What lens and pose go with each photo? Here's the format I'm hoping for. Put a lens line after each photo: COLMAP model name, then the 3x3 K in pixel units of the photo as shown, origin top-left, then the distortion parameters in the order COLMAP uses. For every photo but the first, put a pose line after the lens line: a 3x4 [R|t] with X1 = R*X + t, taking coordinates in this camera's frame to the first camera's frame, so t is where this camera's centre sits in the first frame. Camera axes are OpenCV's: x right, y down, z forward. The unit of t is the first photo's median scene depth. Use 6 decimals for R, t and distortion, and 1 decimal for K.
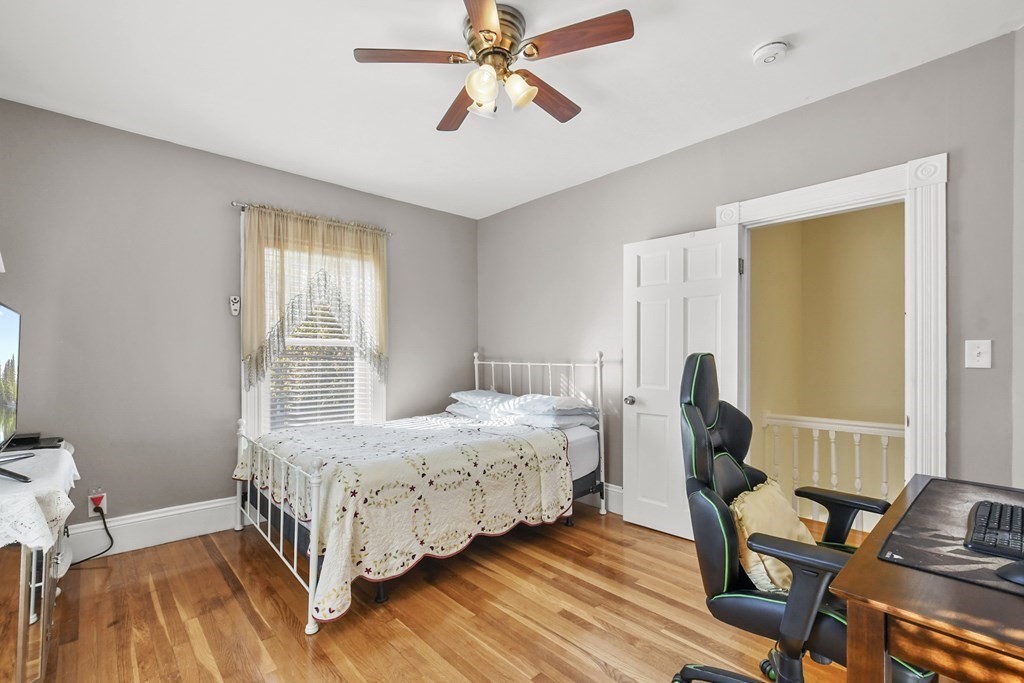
lens RADIAL K [[460.7, 0, 490.4], [0, 460.7, 346.8], [0, 0, 1]] dist [-0.002753, 0.002053]
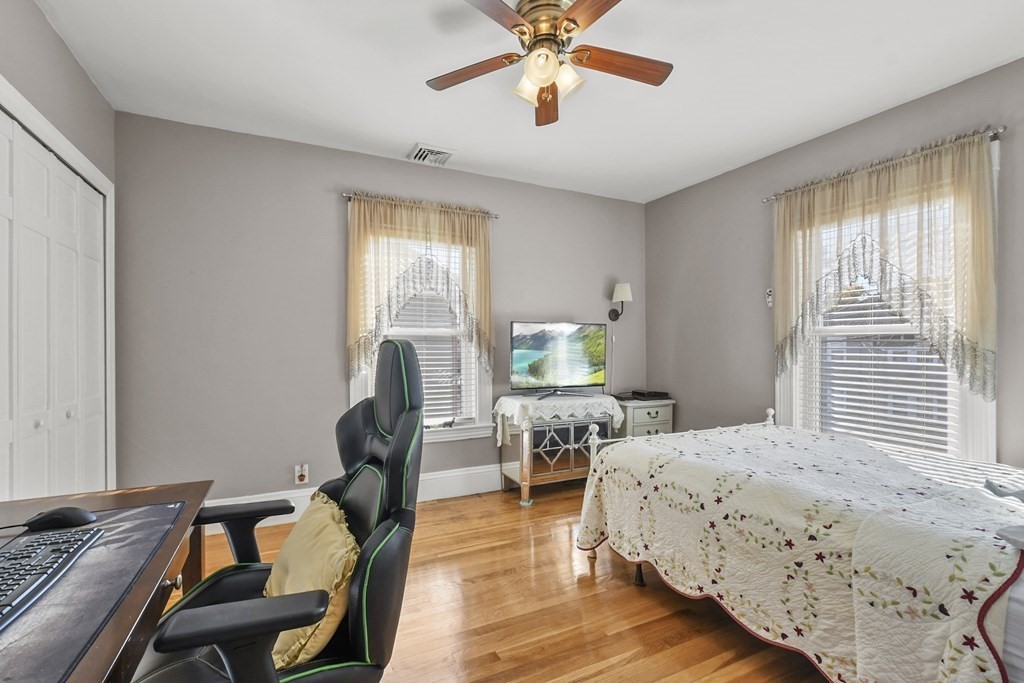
lens RADIAL K [[460.7, 0, 511.1], [0, 460.7, 345.4], [0, 0, 1]] dist [-0.002753, 0.002053]
pose [[-0.264943, -0.001912, -0.964262, 0.758896], [0.011809, 0.999917, -0.005227, 0.019213], [0.964192, -0.012772, -0.264898, 0.915076]]
